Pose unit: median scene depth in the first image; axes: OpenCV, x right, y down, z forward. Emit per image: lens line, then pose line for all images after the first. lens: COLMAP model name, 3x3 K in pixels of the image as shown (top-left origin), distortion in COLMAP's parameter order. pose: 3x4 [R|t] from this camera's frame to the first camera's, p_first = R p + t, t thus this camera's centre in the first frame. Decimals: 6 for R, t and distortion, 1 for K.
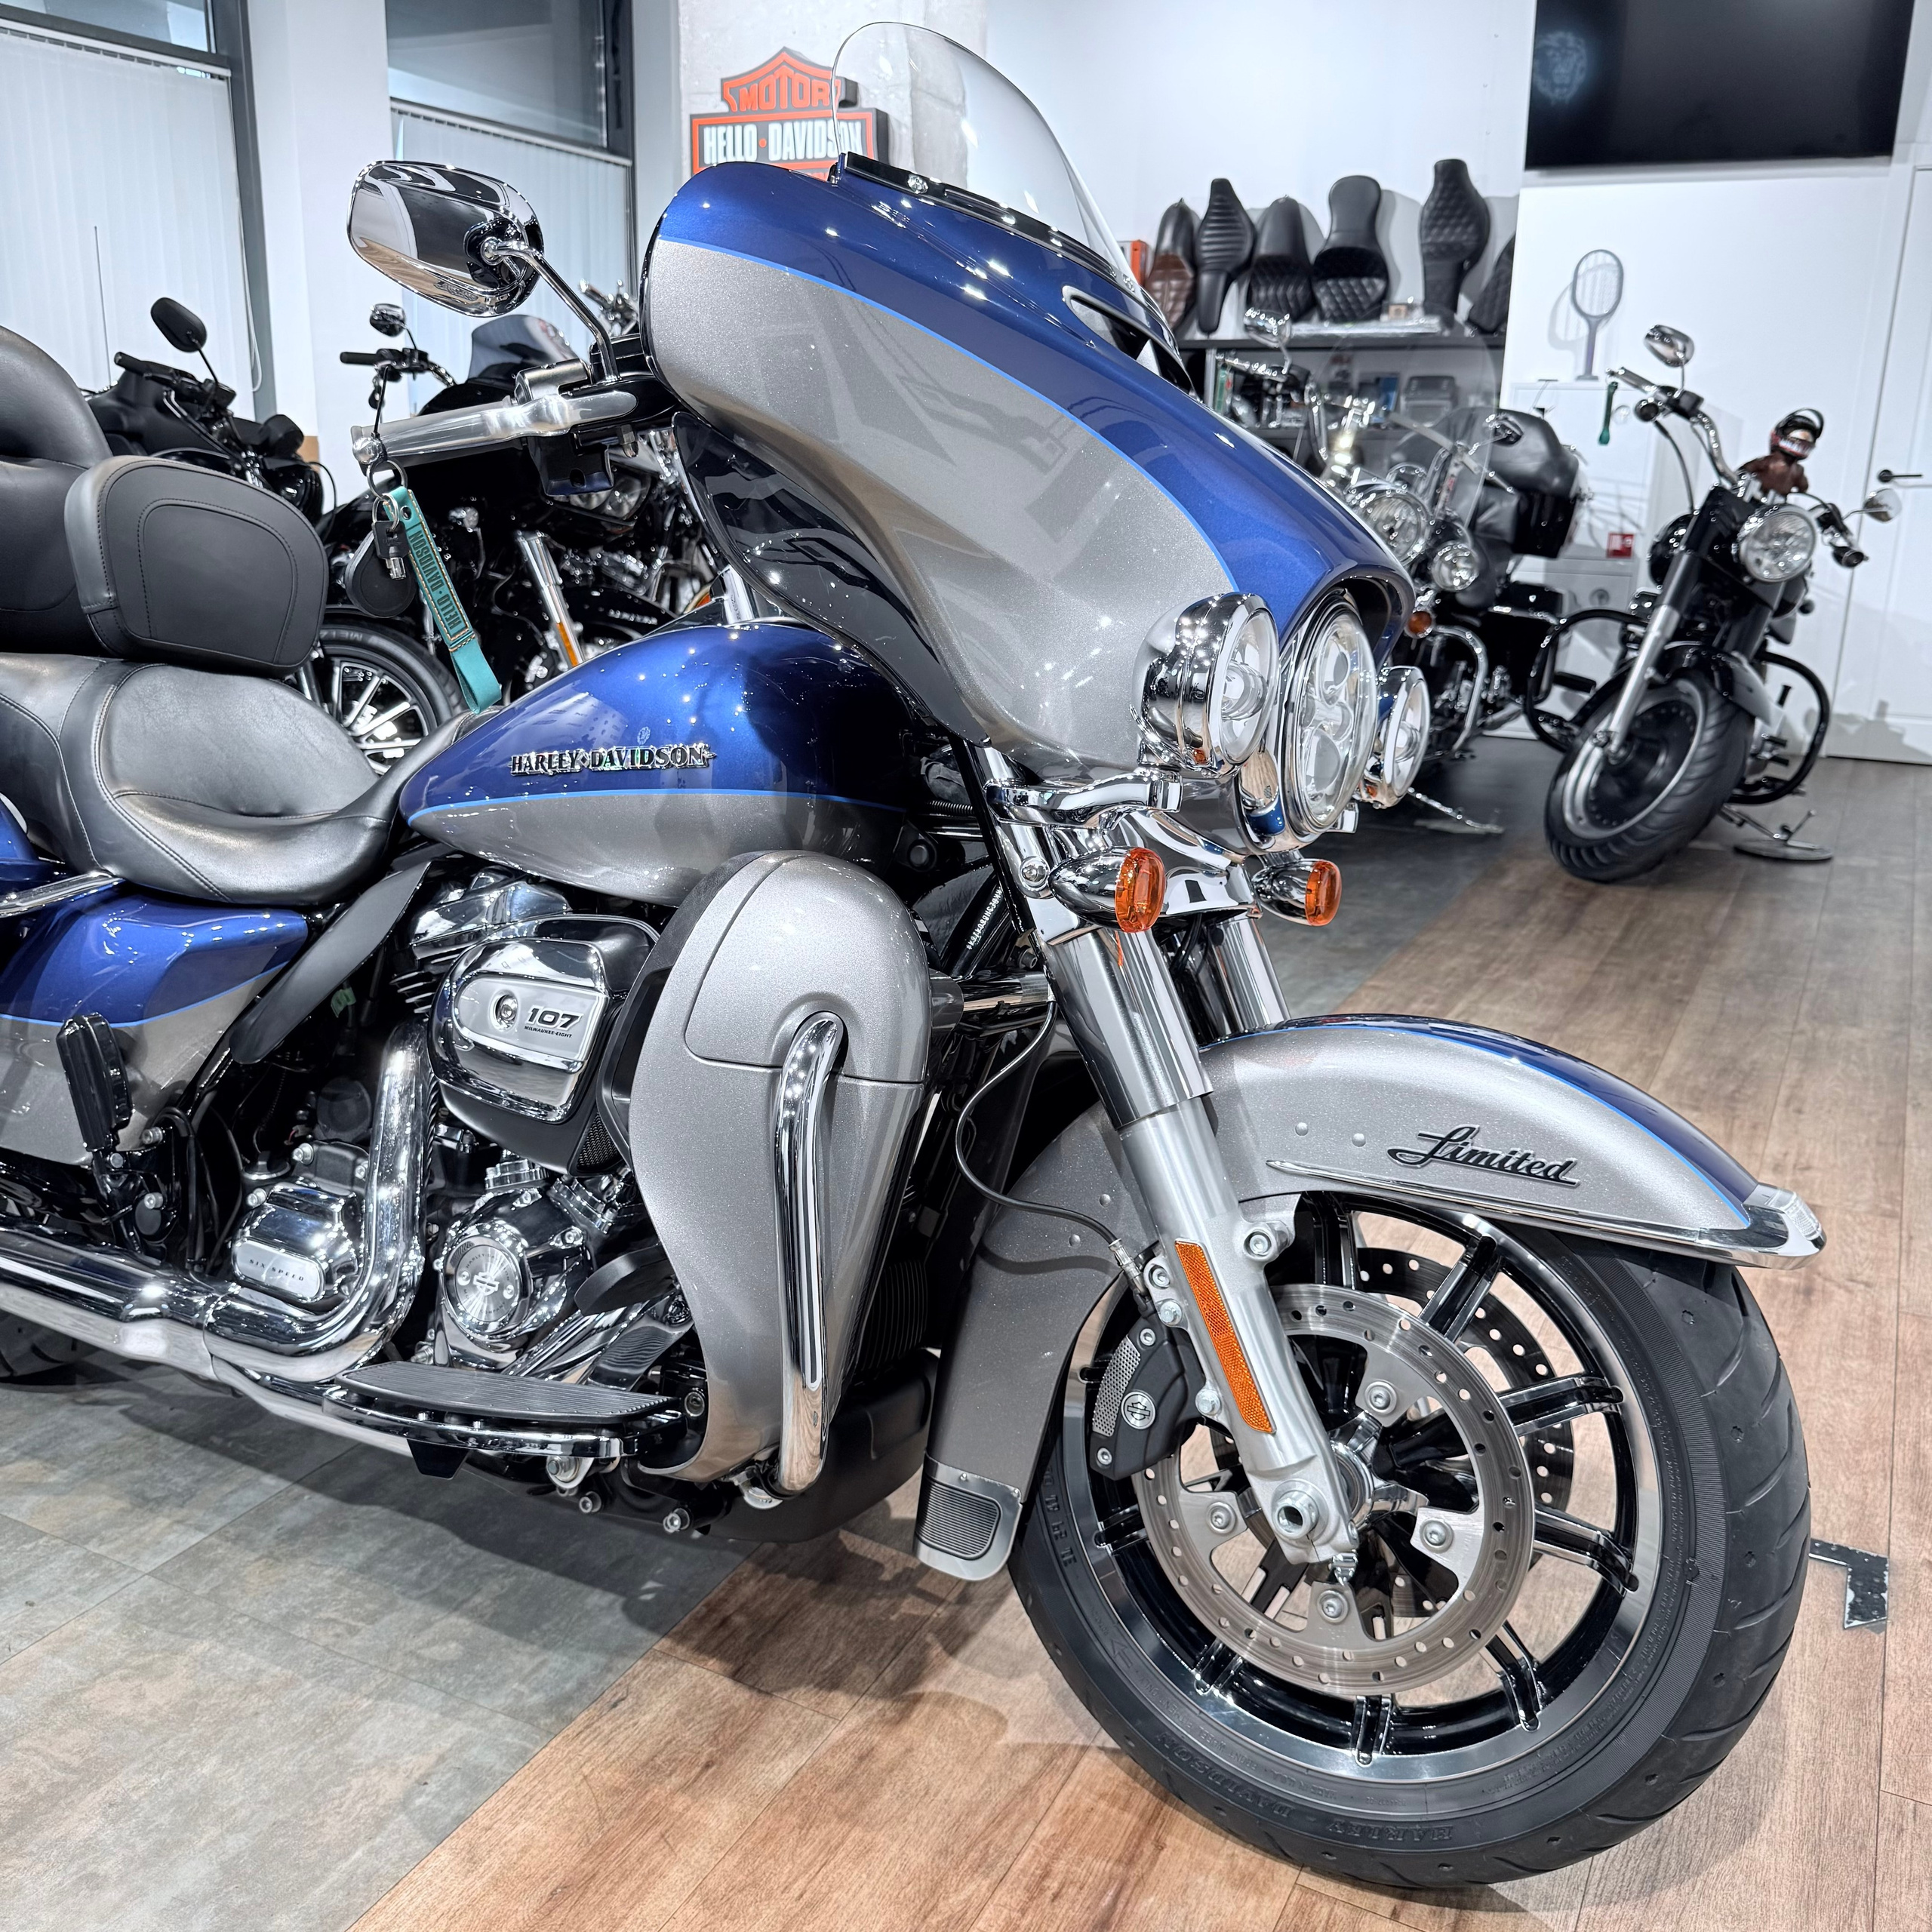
lens RADIAL K [[1797.5, 0, 959.8], [0, 1797.5, 967.8], [0, 0, 1]] dist [0.123866, -0.257053]
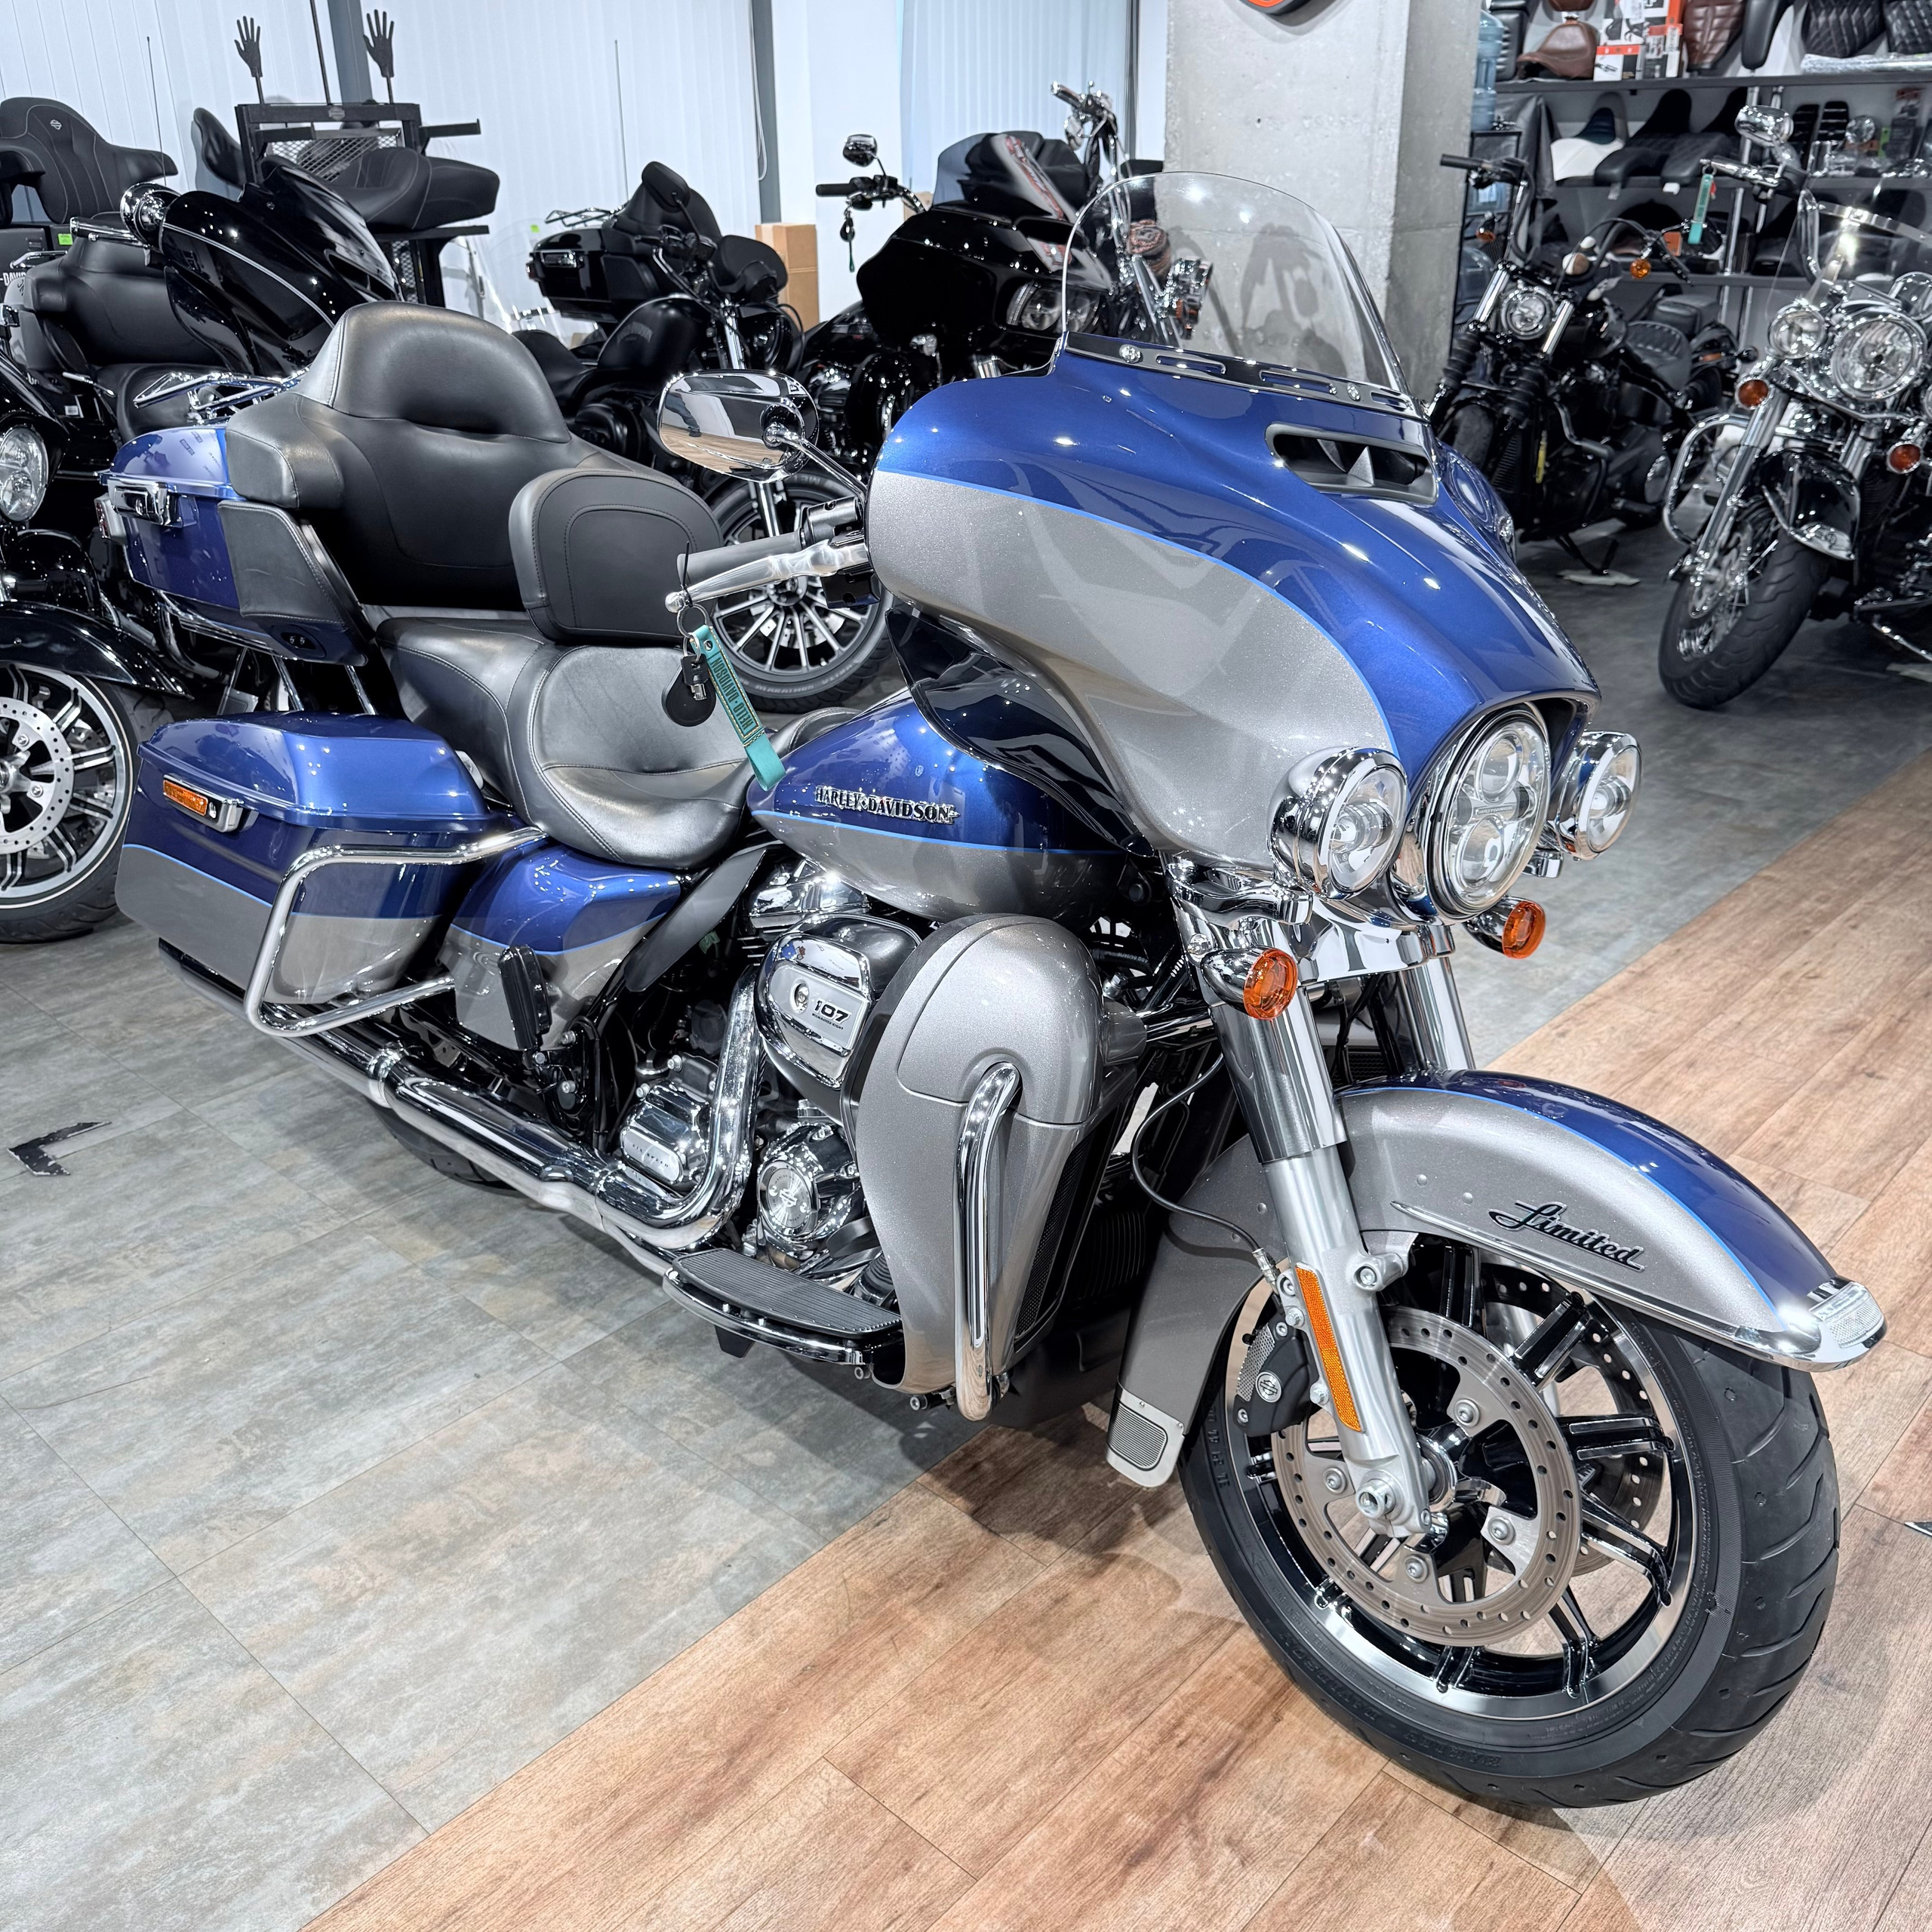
lens RADIAL K [[1785.7, 0, 963.3], [0, 1785.7, 970.0], [0, 0, 1]] dist [0.124655, -0.228917]
pose [[0.962223, 0.080541, -0.260075, 0.159848], [-0.040191, 0.986797, 0.156898, -0.173913], [0.269278, -0.140518, 0.952756, -0.131237]]
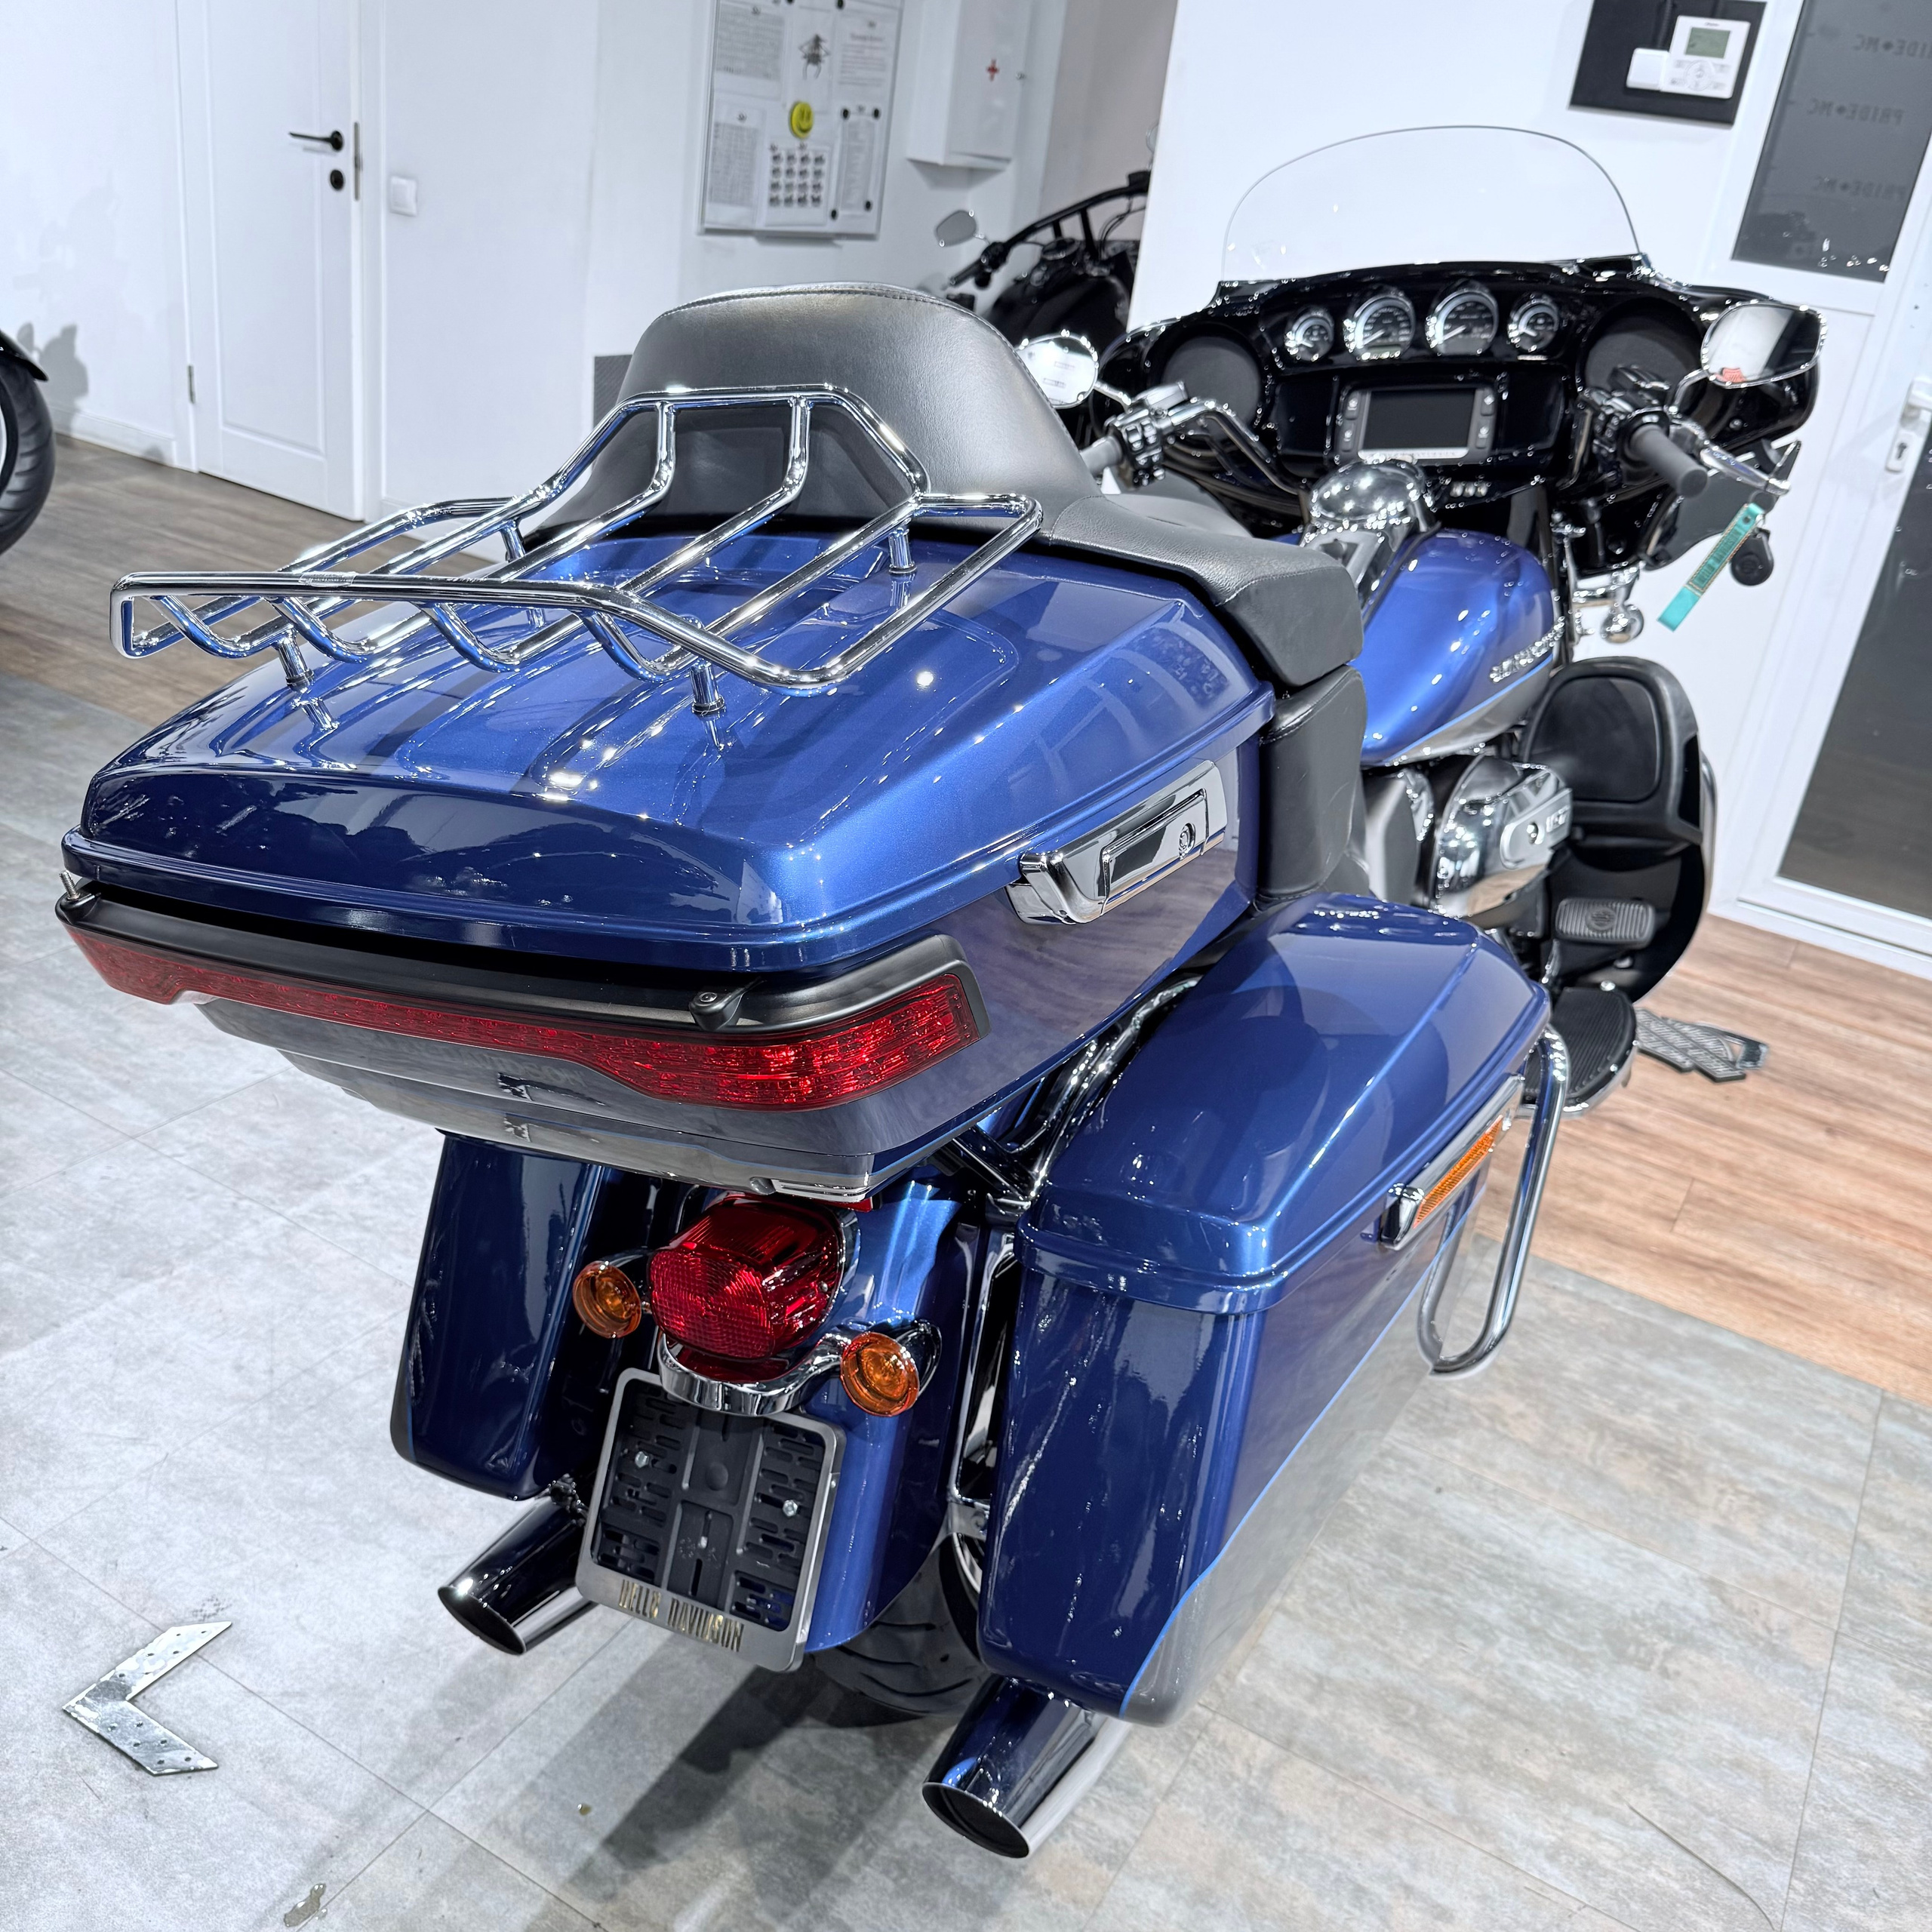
lens RADIAL K [[1817.3, 0, 948.5], [0, 1817.3, 968.5], [0, 0, 1]] dist [0.070370, -0.144282]
pose [[0.060359, -0.440543, 0.895700, -1.502823], [0.157319, 0.890320, 0.427296, -0.532244], [-0.985702, 0.115119, 0.123045, 1.172530]]
